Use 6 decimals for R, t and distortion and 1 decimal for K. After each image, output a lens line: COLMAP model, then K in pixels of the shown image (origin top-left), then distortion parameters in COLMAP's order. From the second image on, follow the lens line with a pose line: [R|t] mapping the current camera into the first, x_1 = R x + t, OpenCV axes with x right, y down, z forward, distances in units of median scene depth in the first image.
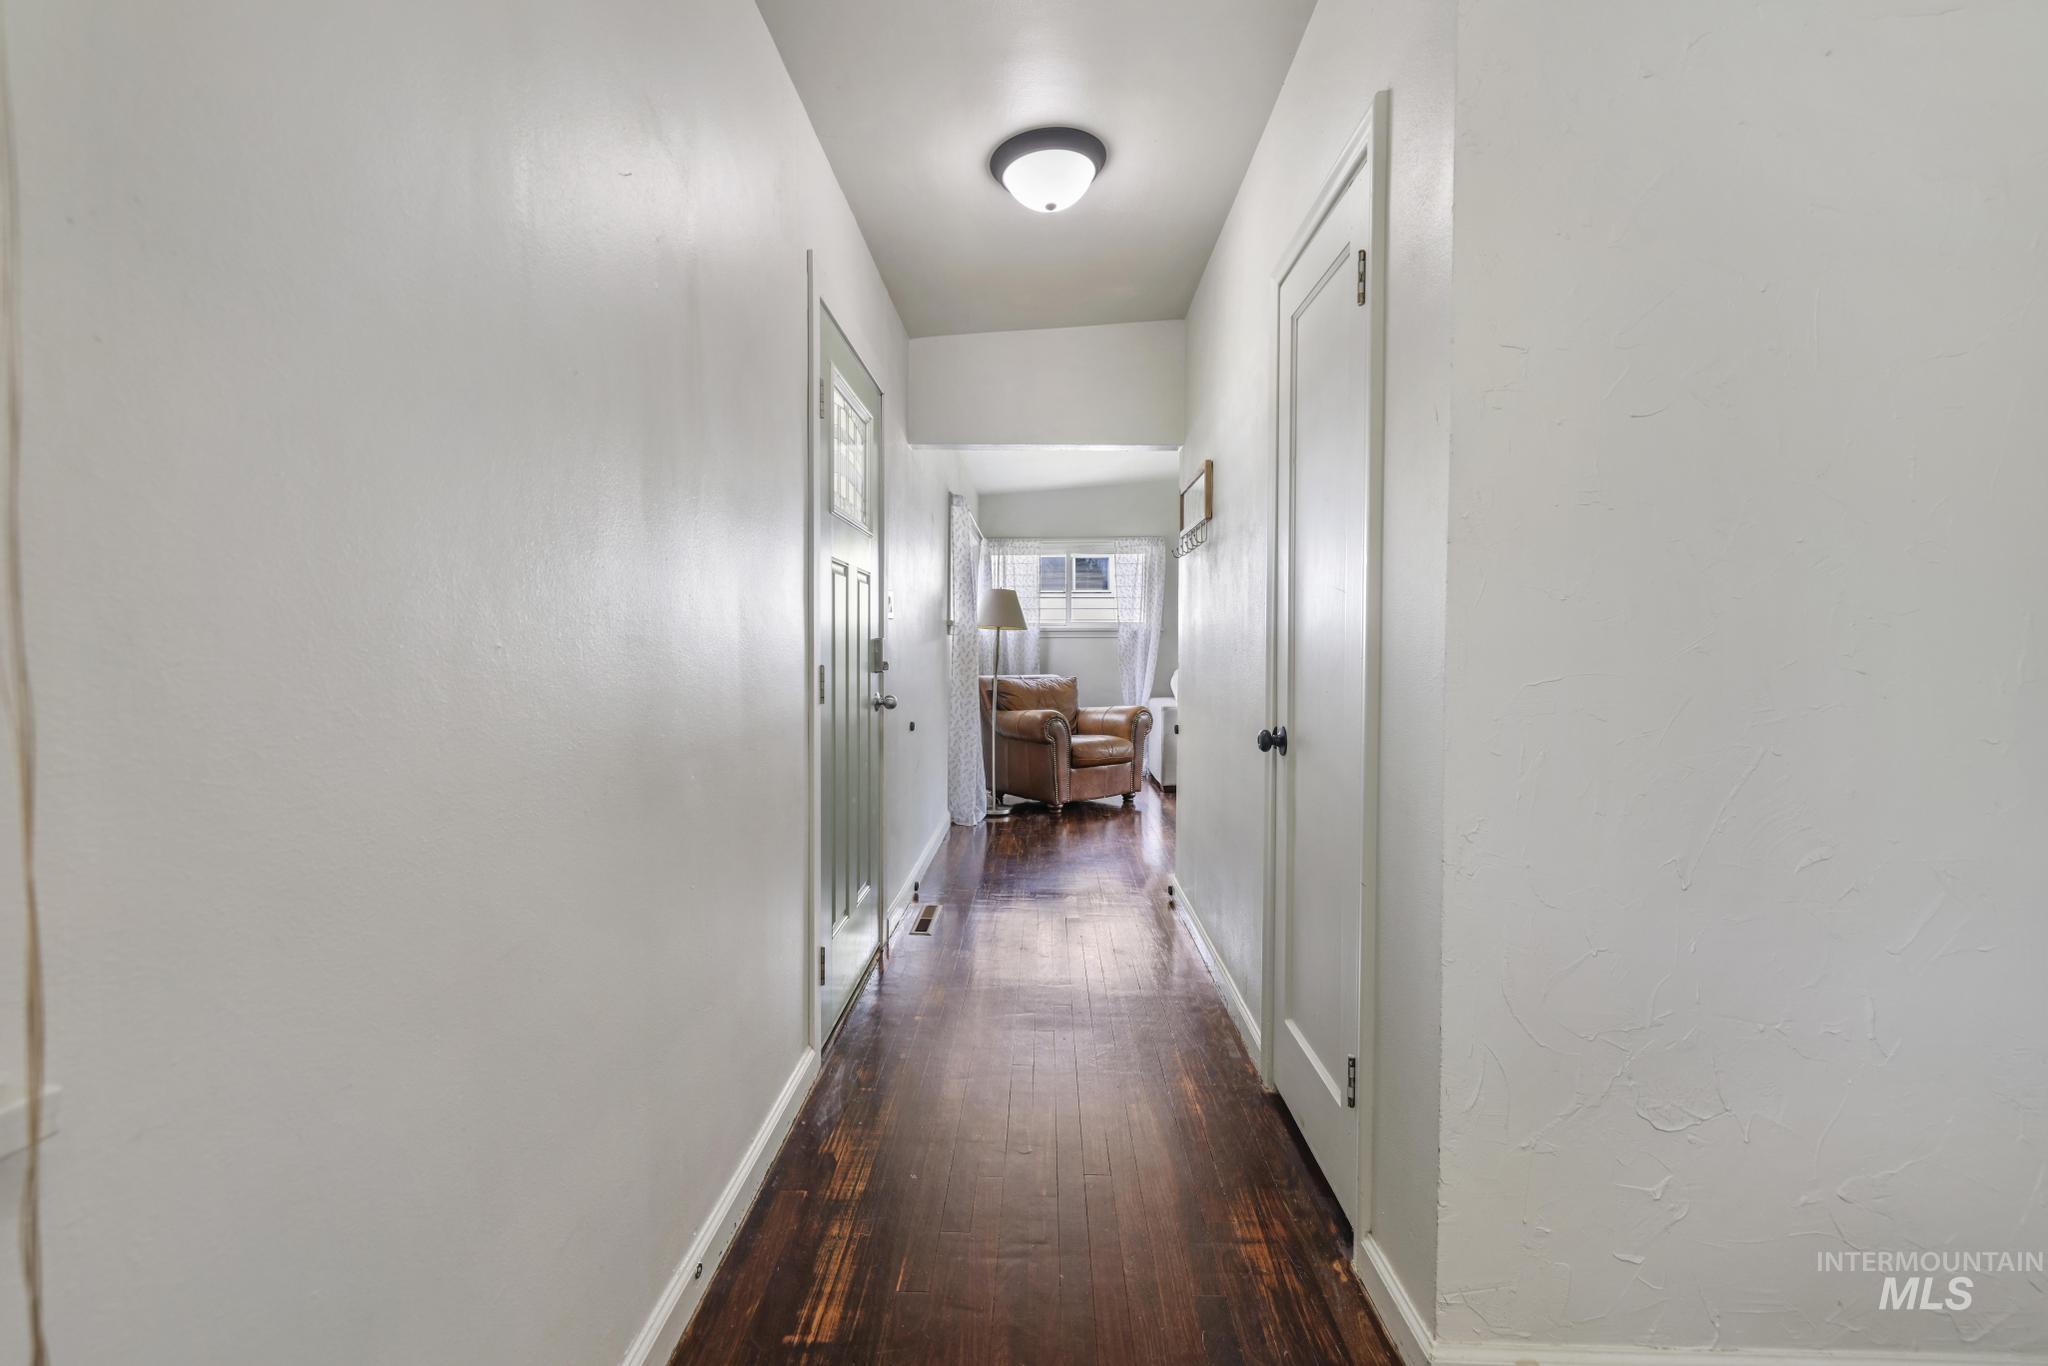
lens RADIAL K [[877.9, 0, 1010.4], [0, 877.9, 673.4], [0, 0, 1]] dist [0.015335, -0.000154]
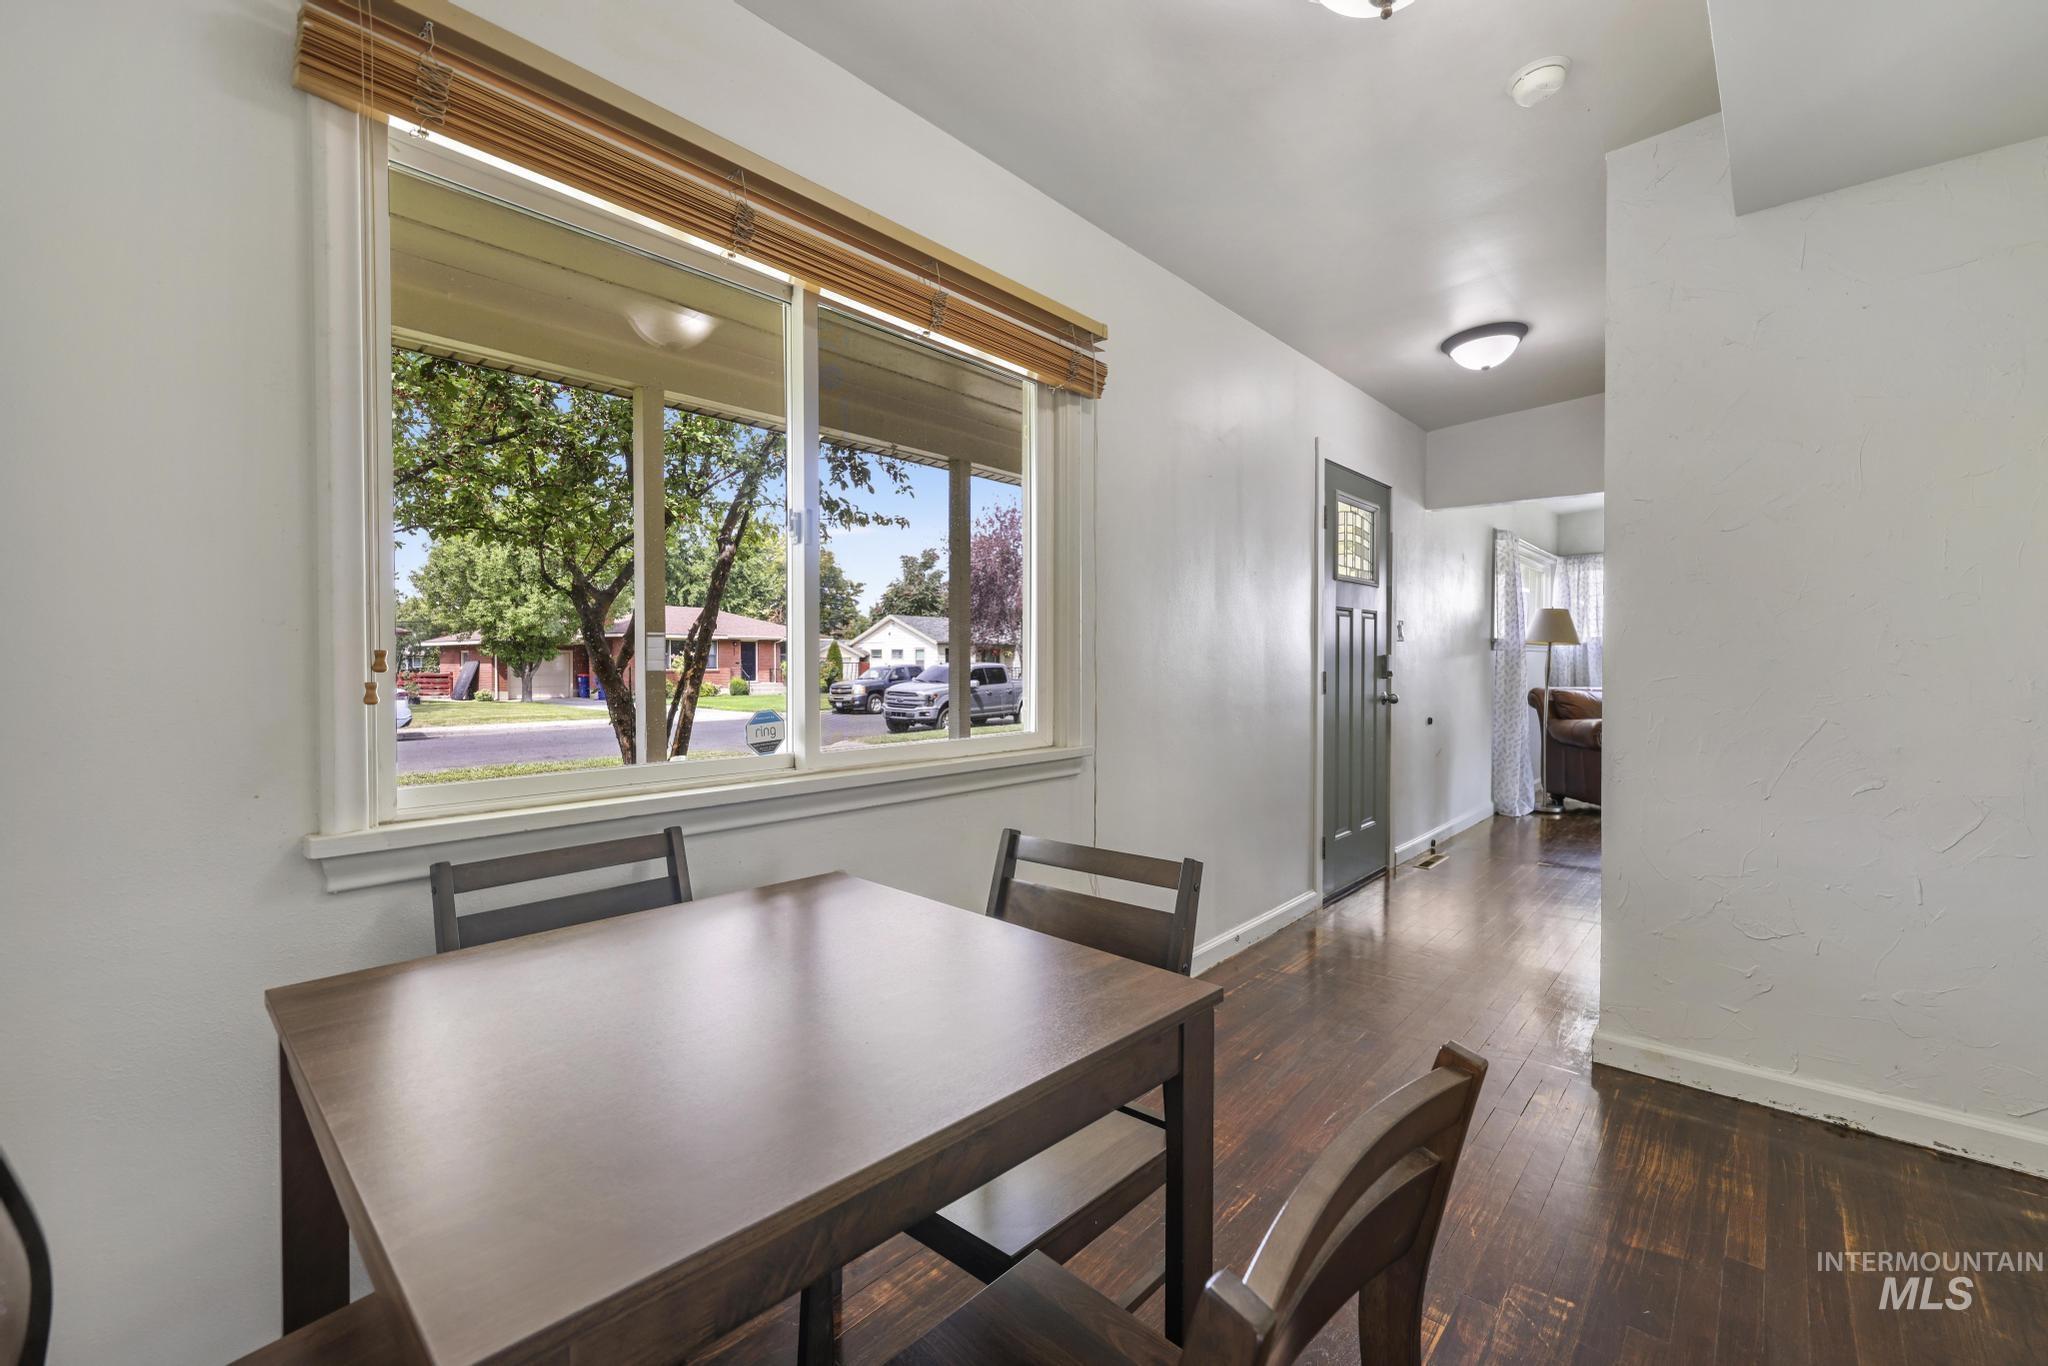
lens RADIAL K [[877.9, 0, 1010.4], [0, 877.9, 673.4], [0, 0, 1]] dist [0.015335, -0.000154]
pose [[0.773783, 0.005037, -0.633430, 0.294926], [-0.015513, 0.999819, -0.010999, 0.016405], [0.633260, 0.018338, 0.773722, -0.522804]]
